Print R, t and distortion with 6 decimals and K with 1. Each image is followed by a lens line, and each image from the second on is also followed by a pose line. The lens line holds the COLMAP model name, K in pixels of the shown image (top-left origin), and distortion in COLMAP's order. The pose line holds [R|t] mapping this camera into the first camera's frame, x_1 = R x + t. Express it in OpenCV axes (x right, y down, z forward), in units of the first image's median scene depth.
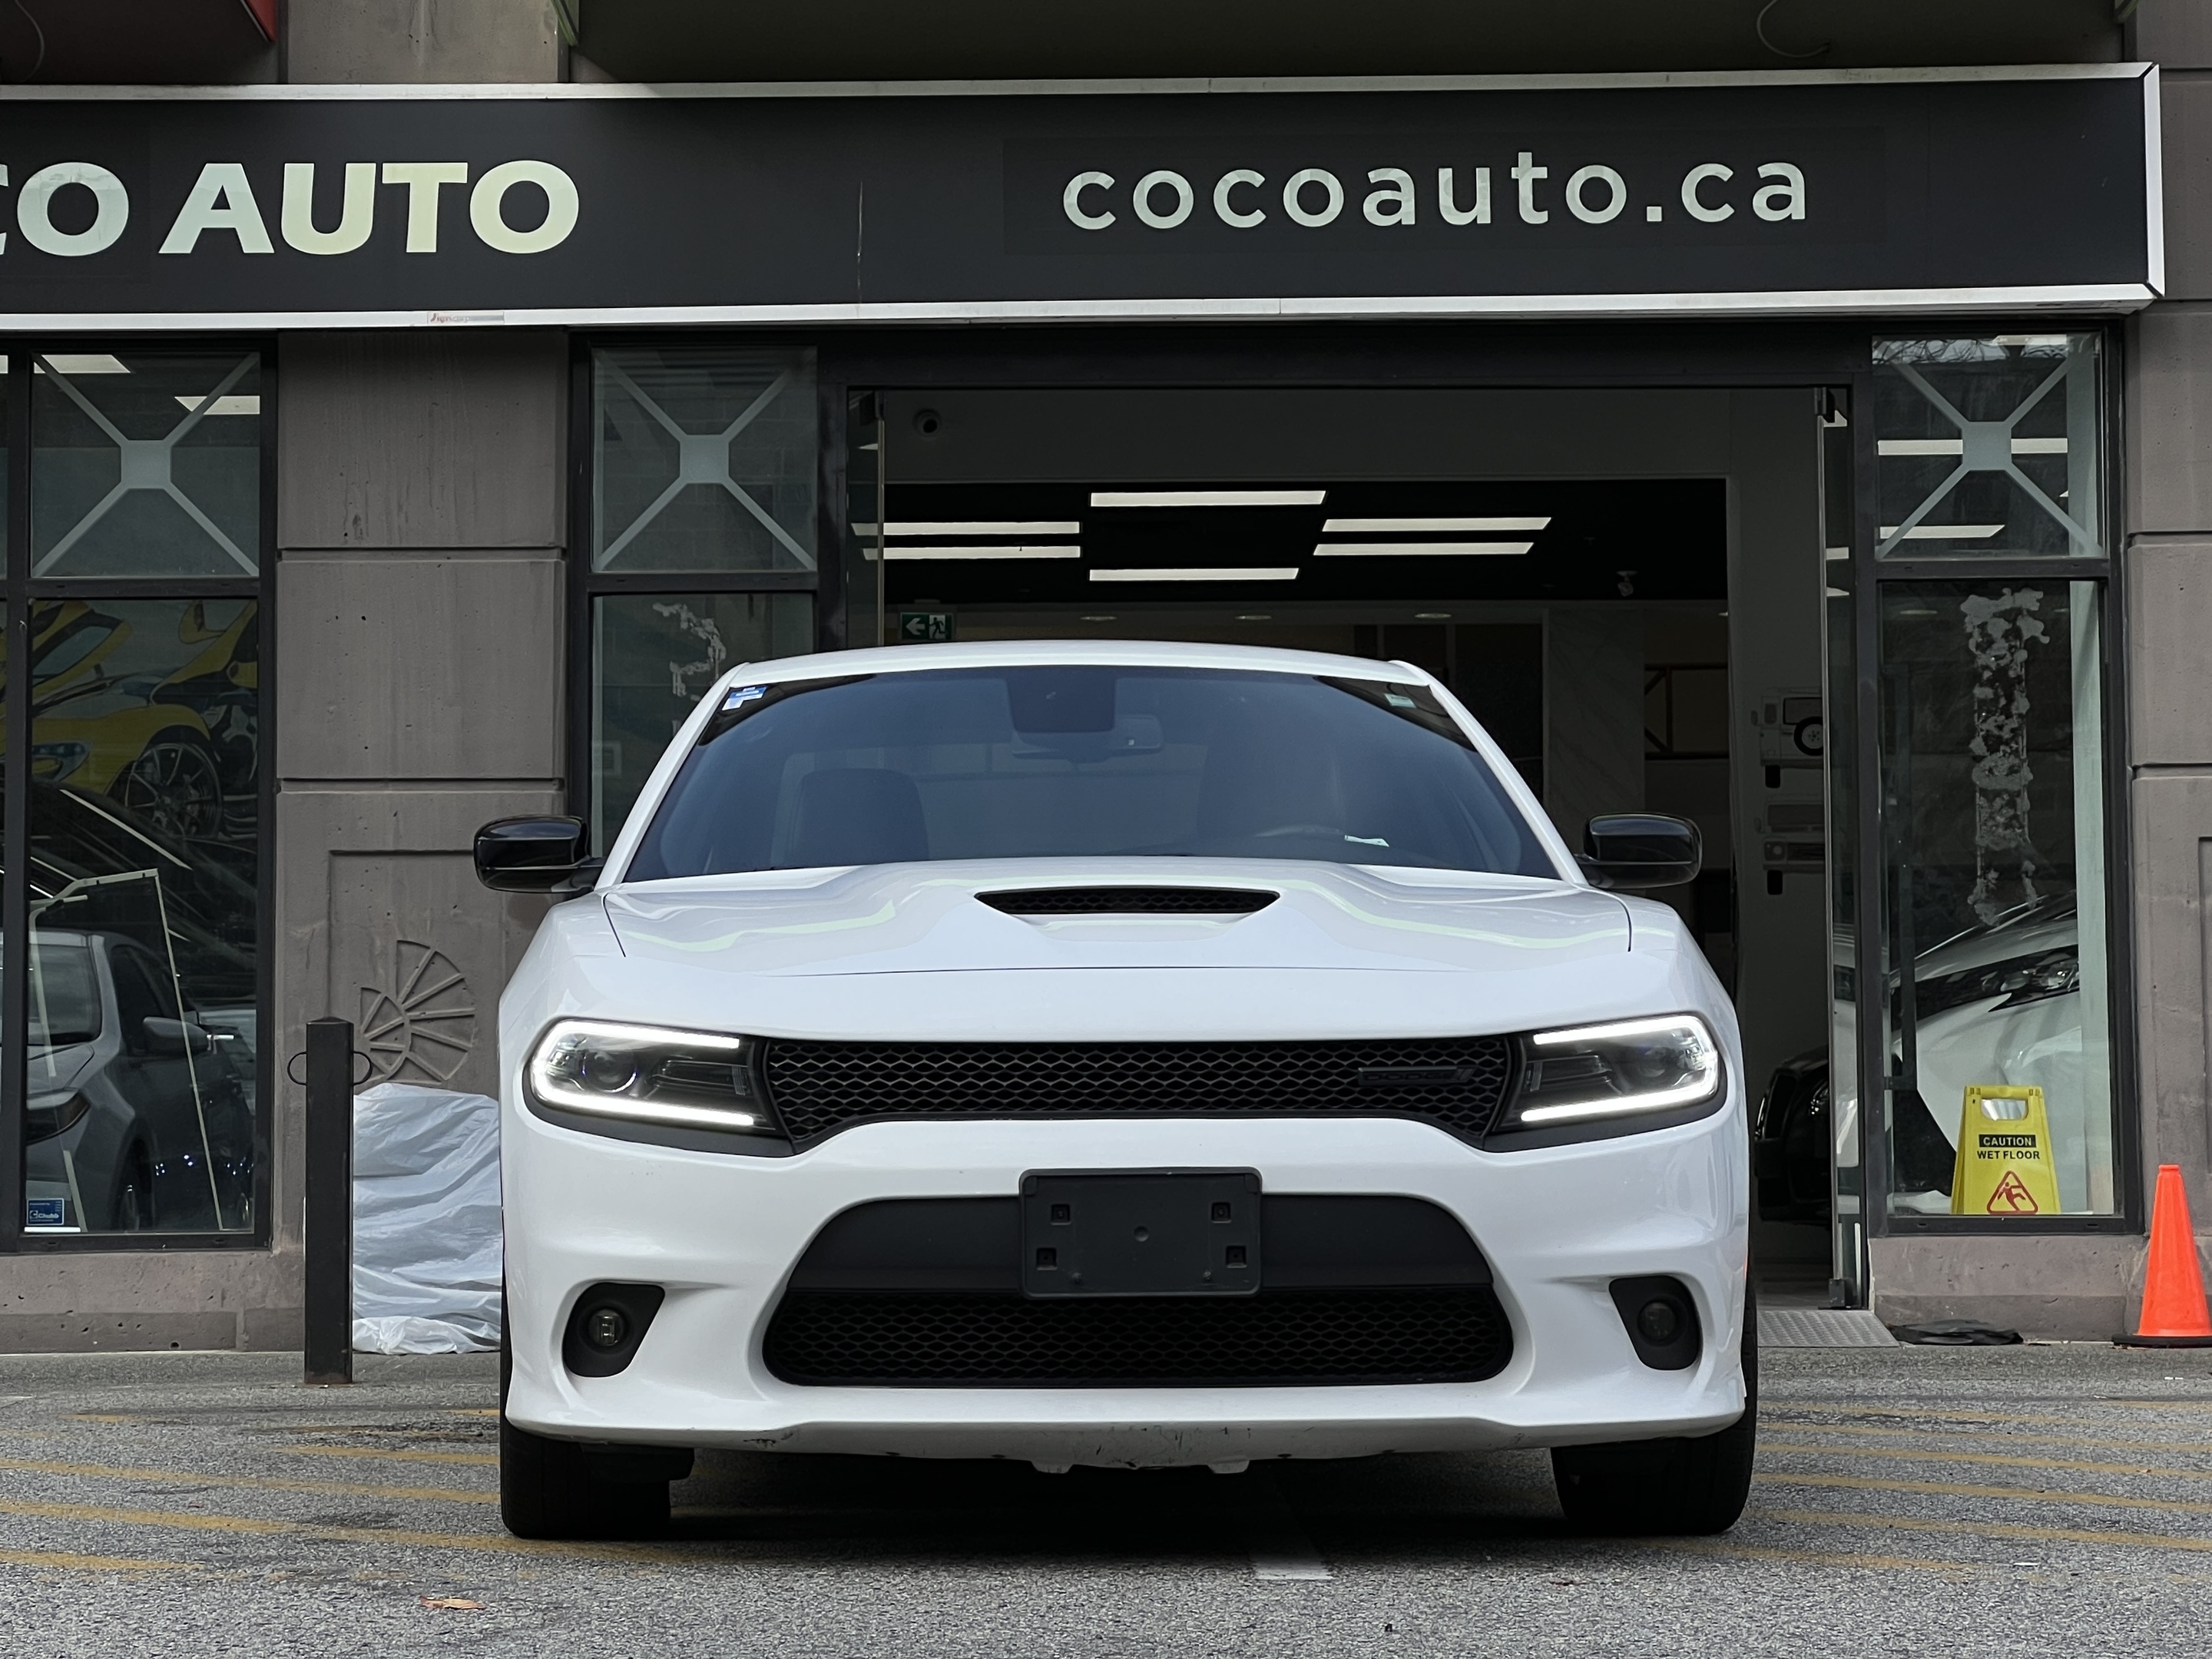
lens RADIAL K [[5869.2, 0, 1004.9], [0, 5869.2, 742.7], [0, 0, 1]] dist [-0.151301, 5.816605]
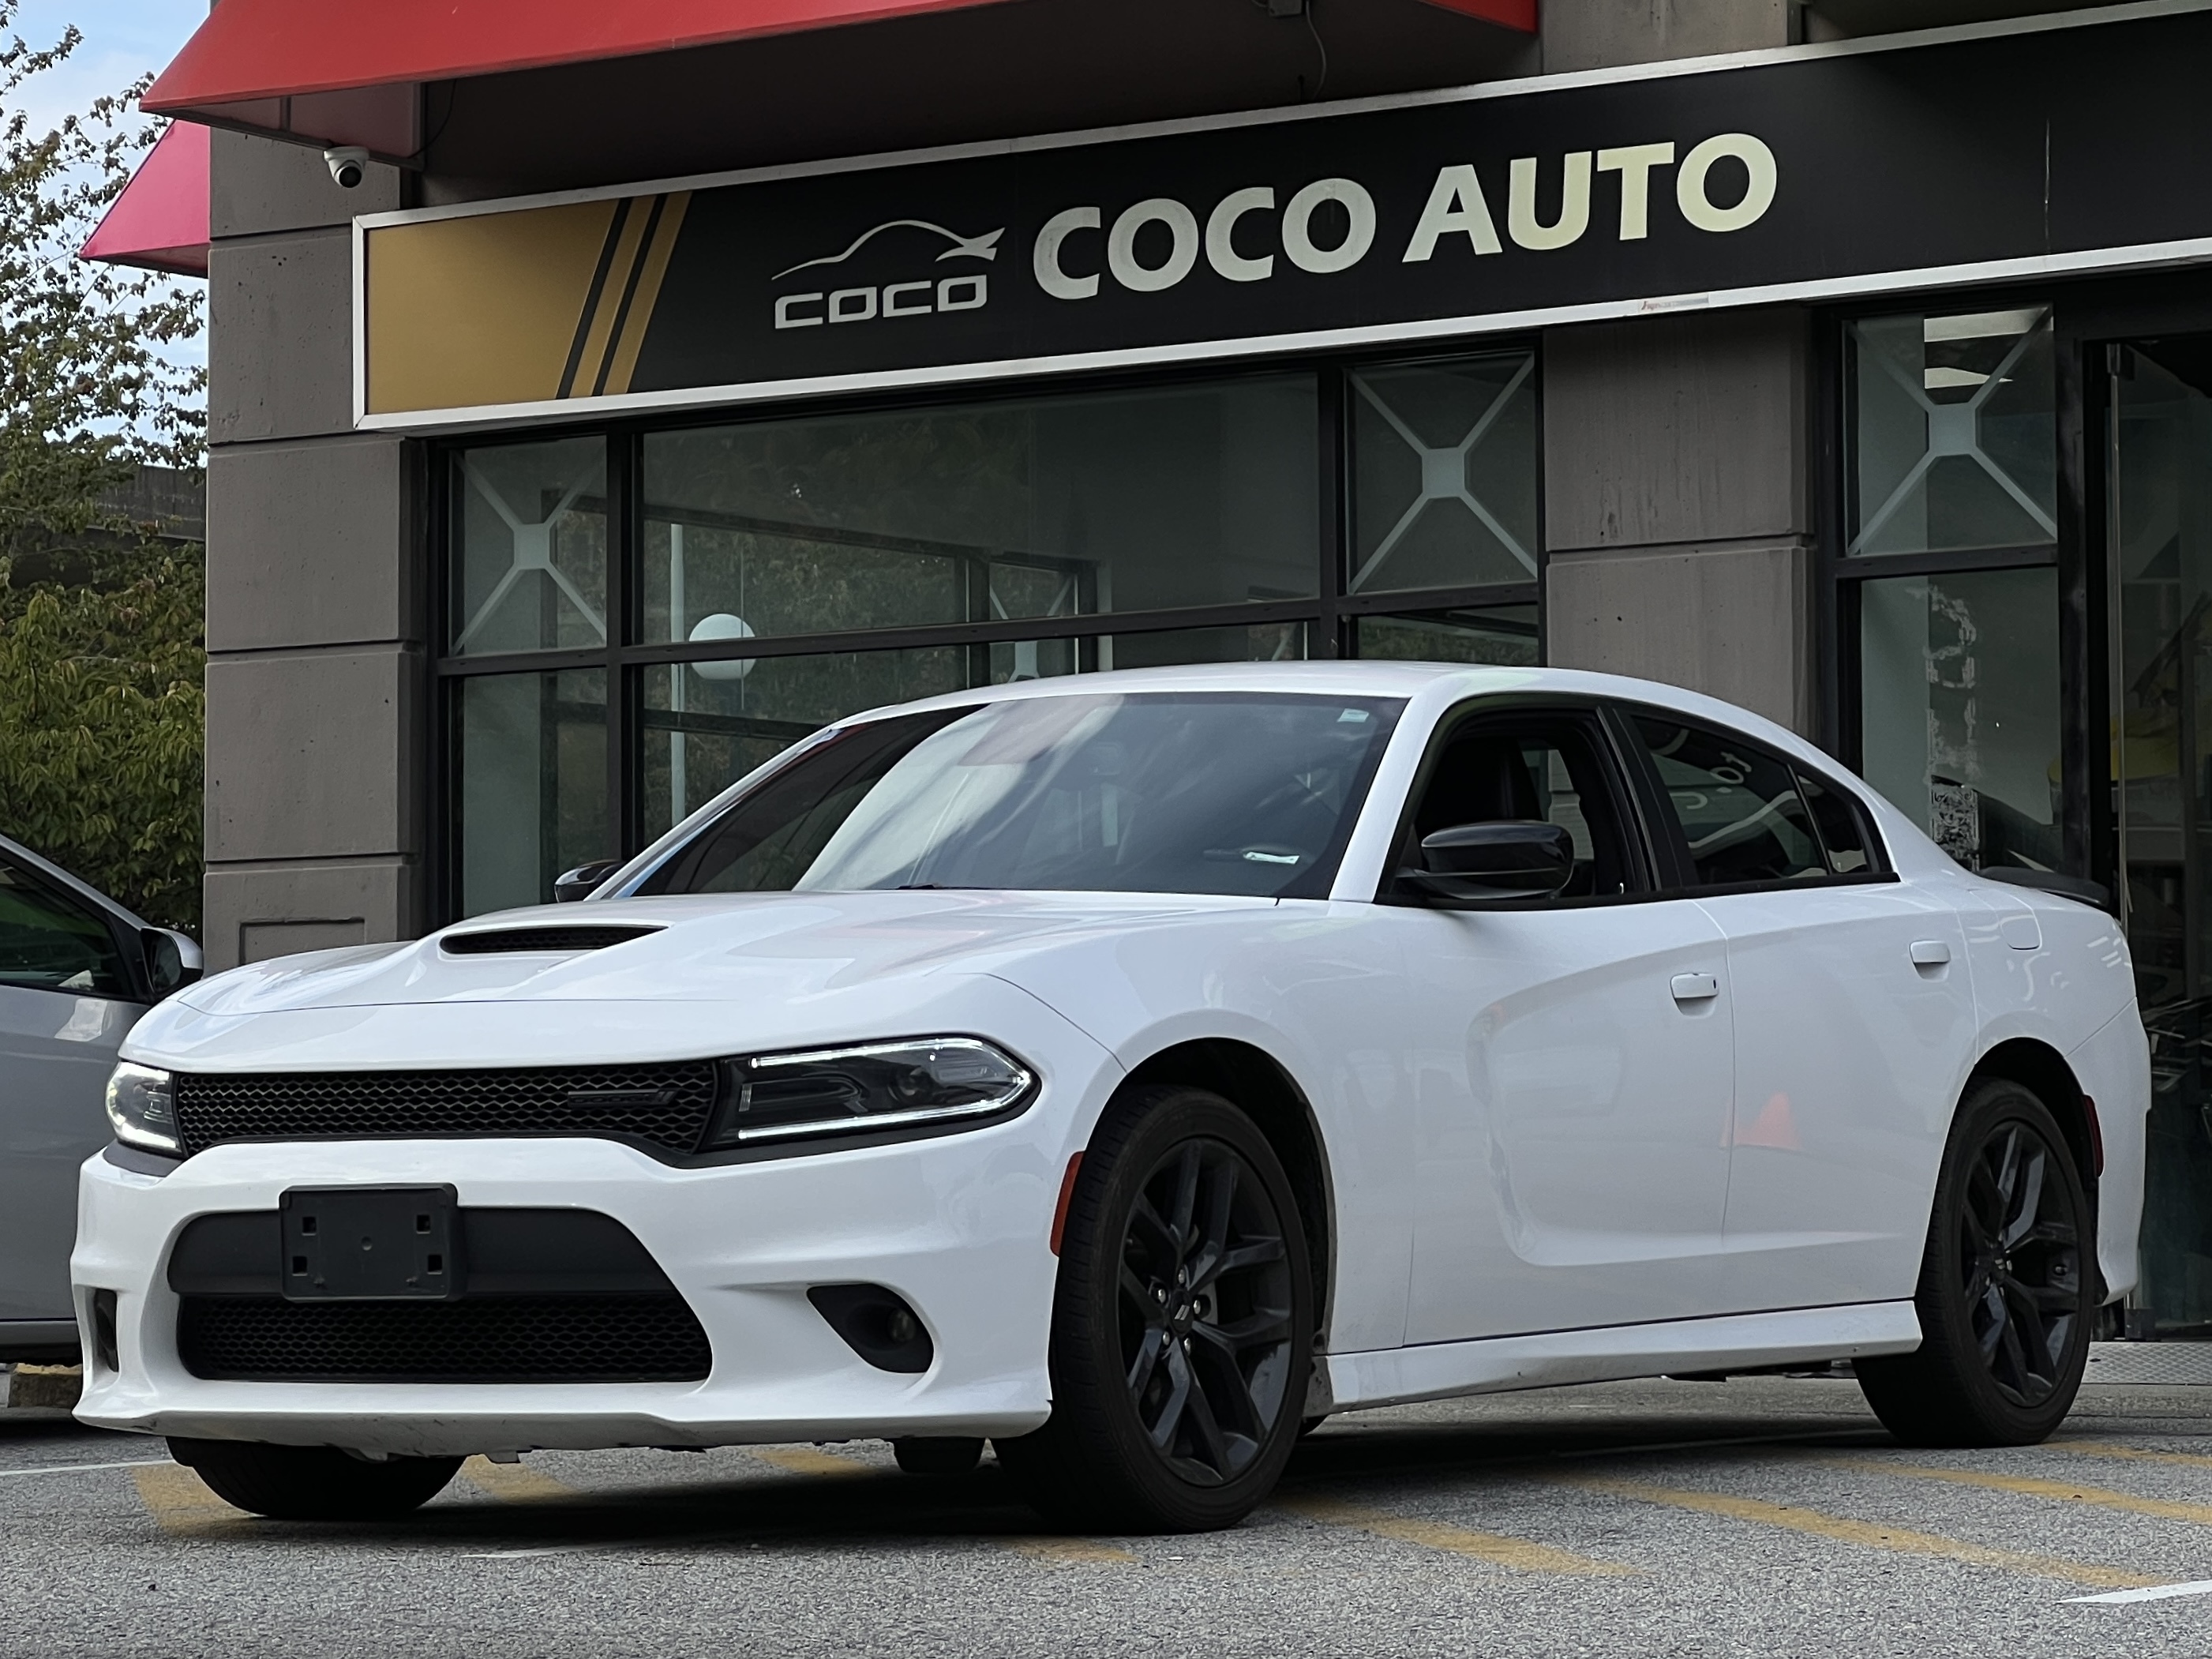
lens RADIAL K [[7011.4, 0, 928.7], [0, 7011.4, 710.6], [0, 0, 1]] dist [-0.440194, 13.353690]
pose [[0.825419, -0.045267, -0.562703, 0.450054], [0.047428, 0.998817, -0.010780, 0.000968], [0.562525, -0.017790, 0.826589, -0.019465]]
